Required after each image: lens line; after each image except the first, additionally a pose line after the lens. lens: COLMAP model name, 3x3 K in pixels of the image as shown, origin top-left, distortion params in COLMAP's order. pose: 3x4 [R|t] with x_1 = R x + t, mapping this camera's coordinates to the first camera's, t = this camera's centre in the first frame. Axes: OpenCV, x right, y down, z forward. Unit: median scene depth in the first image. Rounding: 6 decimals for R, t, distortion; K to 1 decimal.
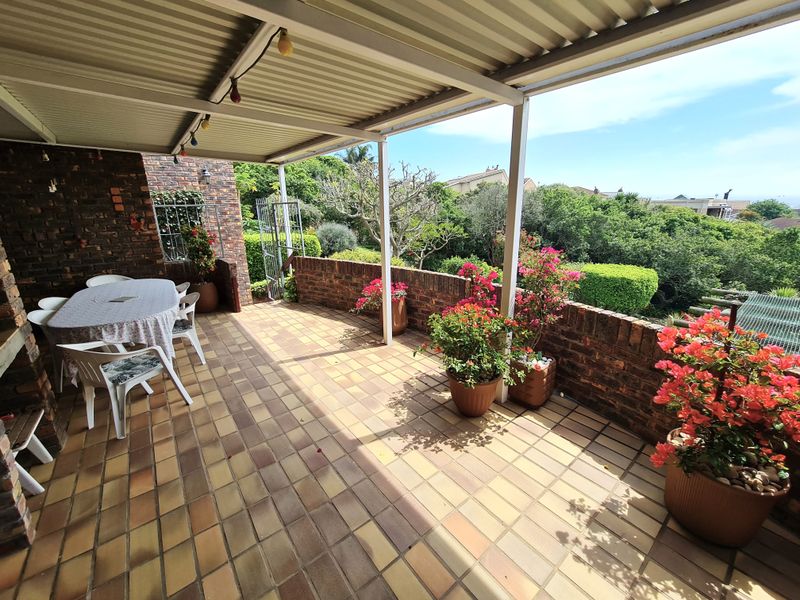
lens RADIAL K [[328.1, 0, 403.3], [0, 328.1, 298.4], [0, 0, 1]] dist [-0.003809, -0.000460]
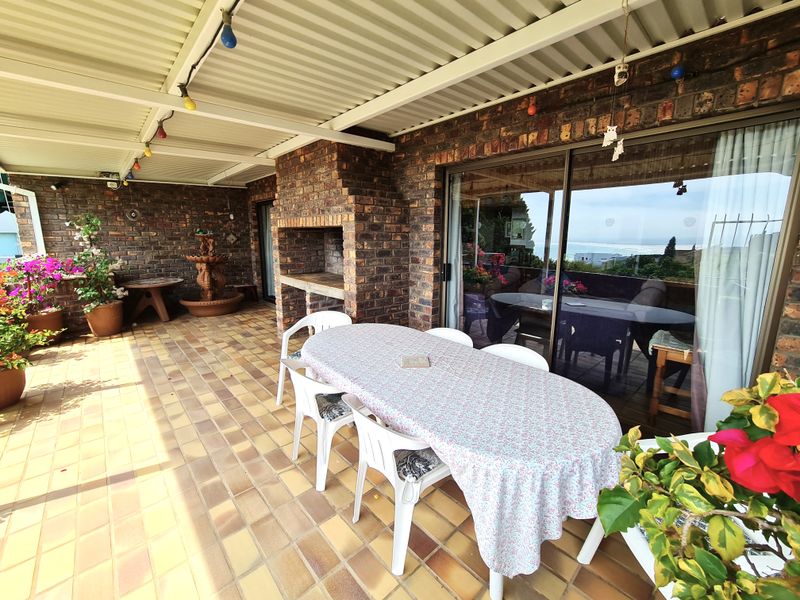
lens RADIAL K [[328.1, 0, 397.3], [0, 328.1, 300.7], [0, 0, 1]] dist [-0.003809, -0.000460]
pose [[-0.997686, 0.024561, -0.063395, -1.023917], [-0.007251, 0.888705, 0.458422, -0.457834], [0.067599, 0.457821, -0.886471, 1.894133]]
